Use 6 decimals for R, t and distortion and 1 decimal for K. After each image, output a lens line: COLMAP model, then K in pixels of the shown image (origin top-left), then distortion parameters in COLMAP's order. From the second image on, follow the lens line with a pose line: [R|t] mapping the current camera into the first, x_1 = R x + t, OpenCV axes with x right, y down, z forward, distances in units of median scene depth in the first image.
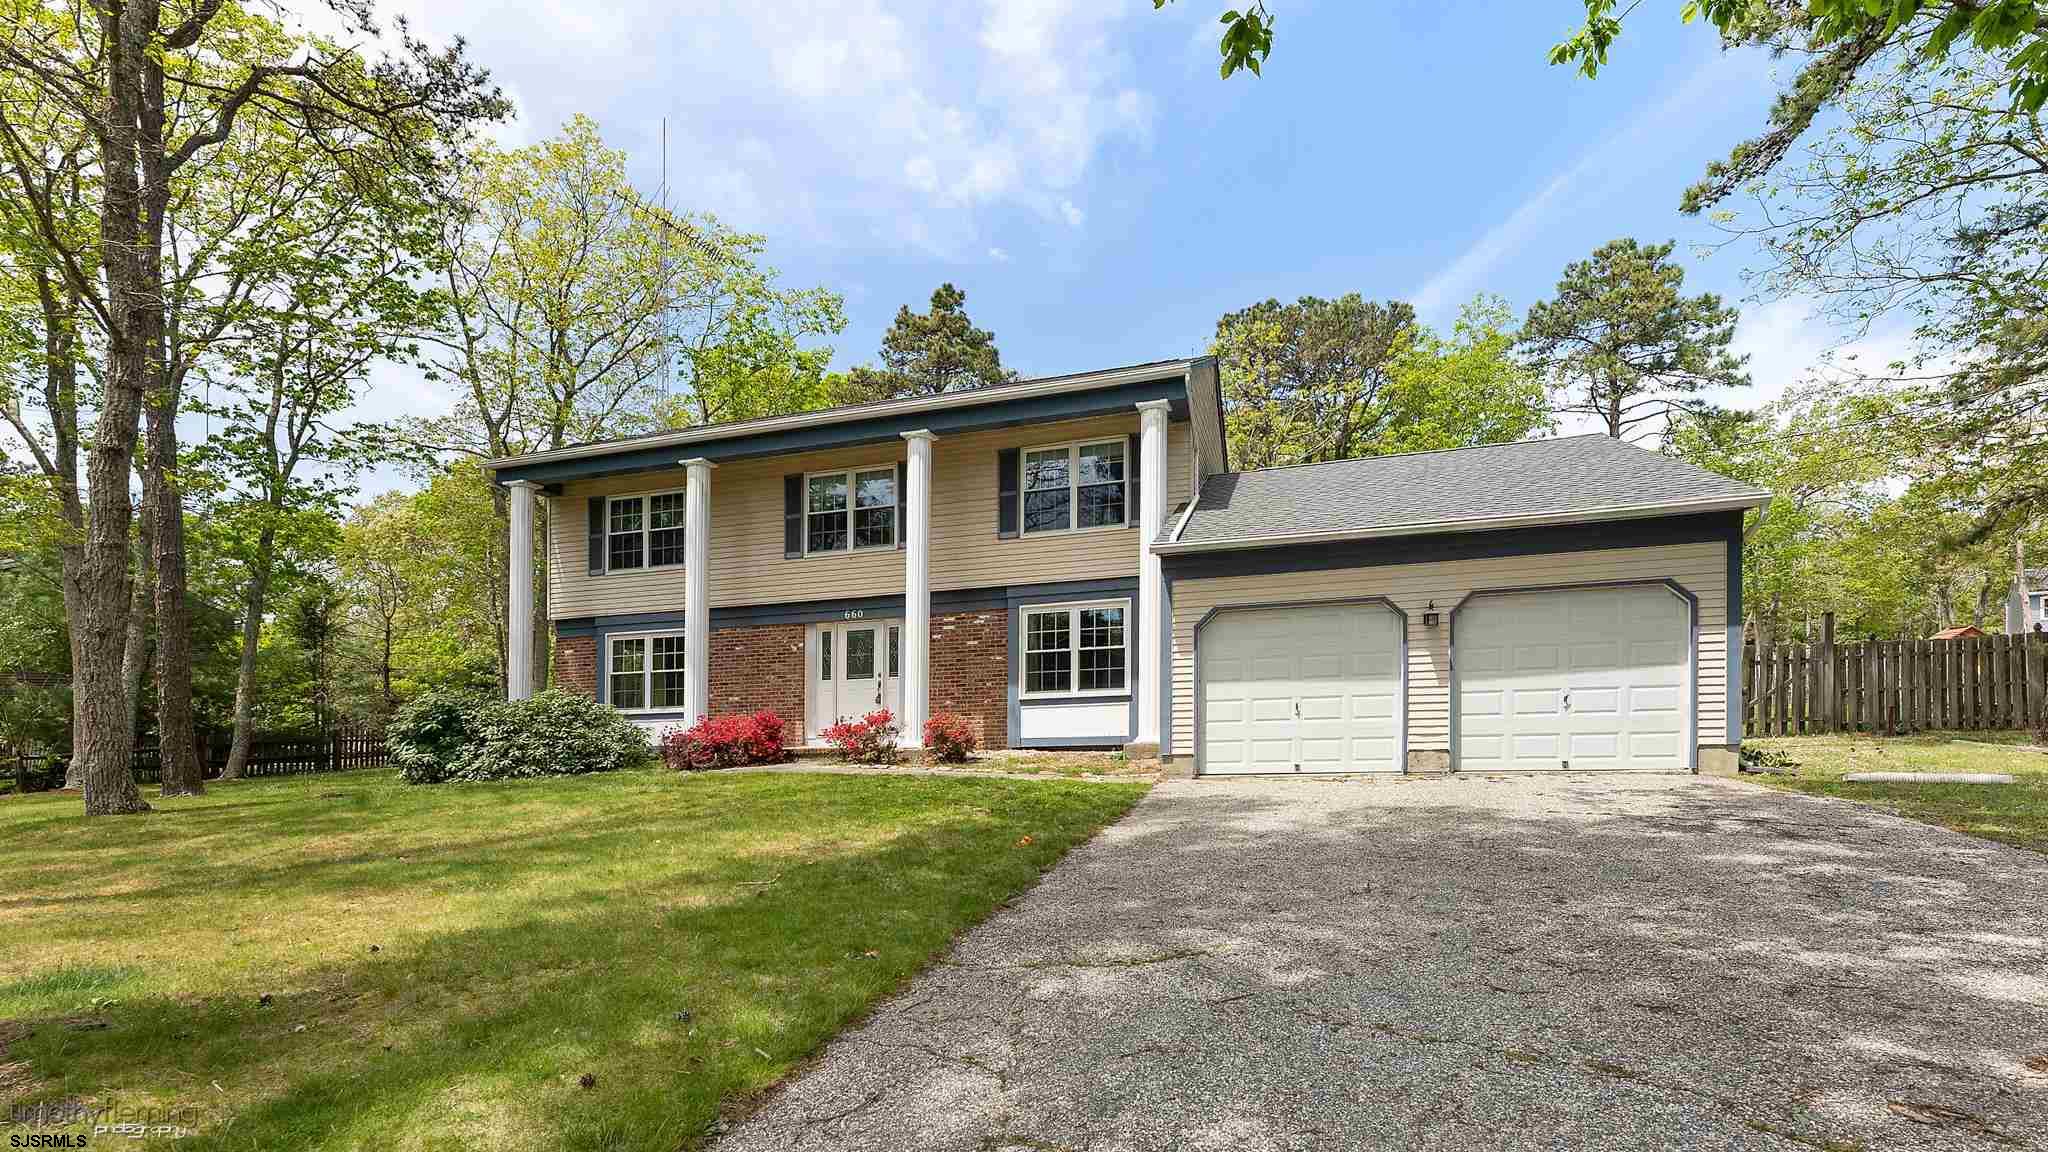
lens RADIAL K [[828.9, 0, 1023.1], [0, 828.9, 568.2], [0, 0, 1]] dist [-0.008587, 0.000278]
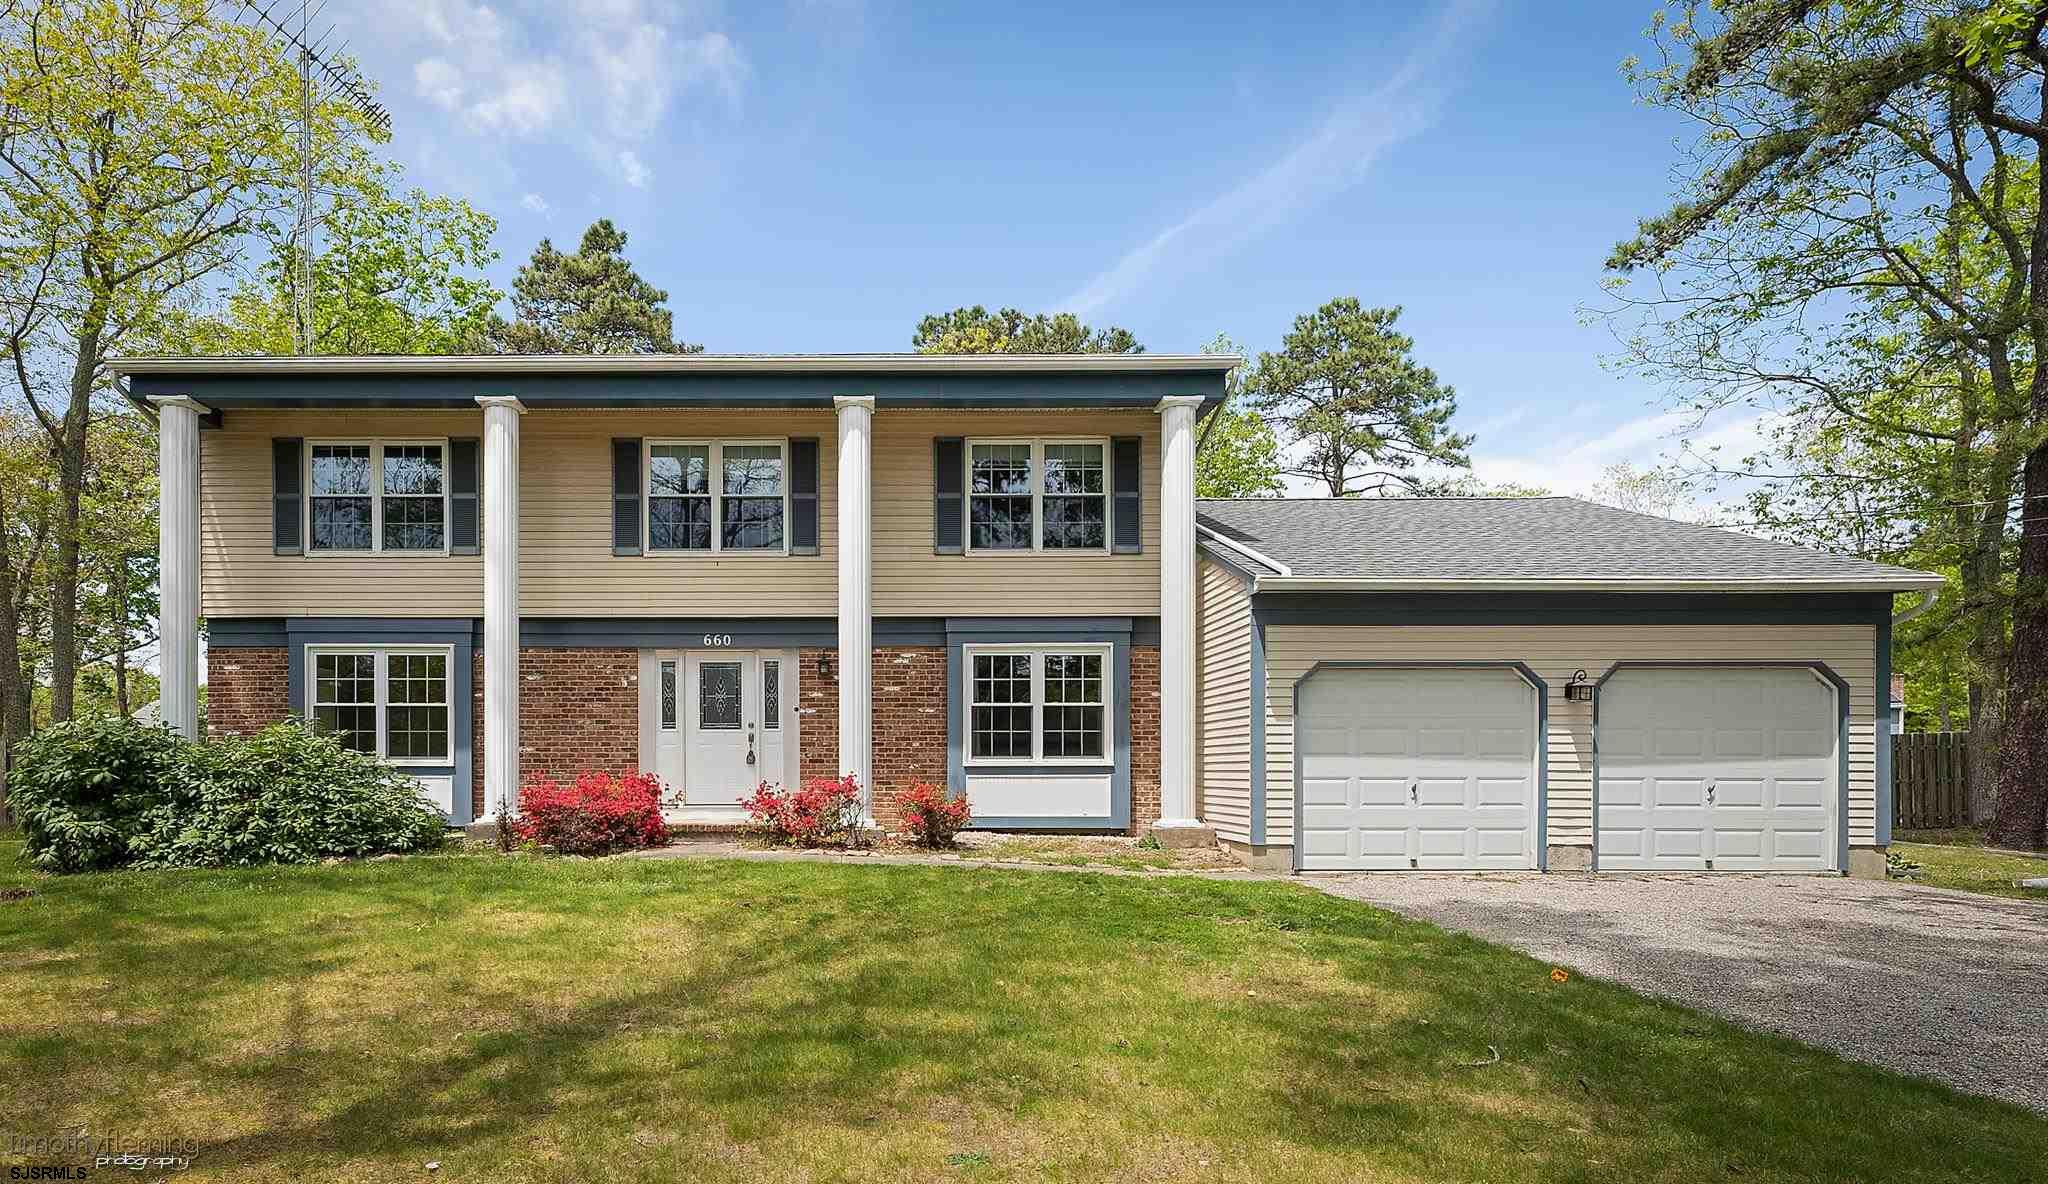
lens RADIAL K [[1044.3, 0, 1024.0], [0, 1044.3, 592.0], [0, 0, 1]] dist [0.002976, -0.001094]
pose [[0.964610, 0.079440, 0.251430, -0.220256], [-0.076136, 0.996835, -0.022855, 0.017740], [-0.252450, 0.002904, 0.967606, 0.063910]]
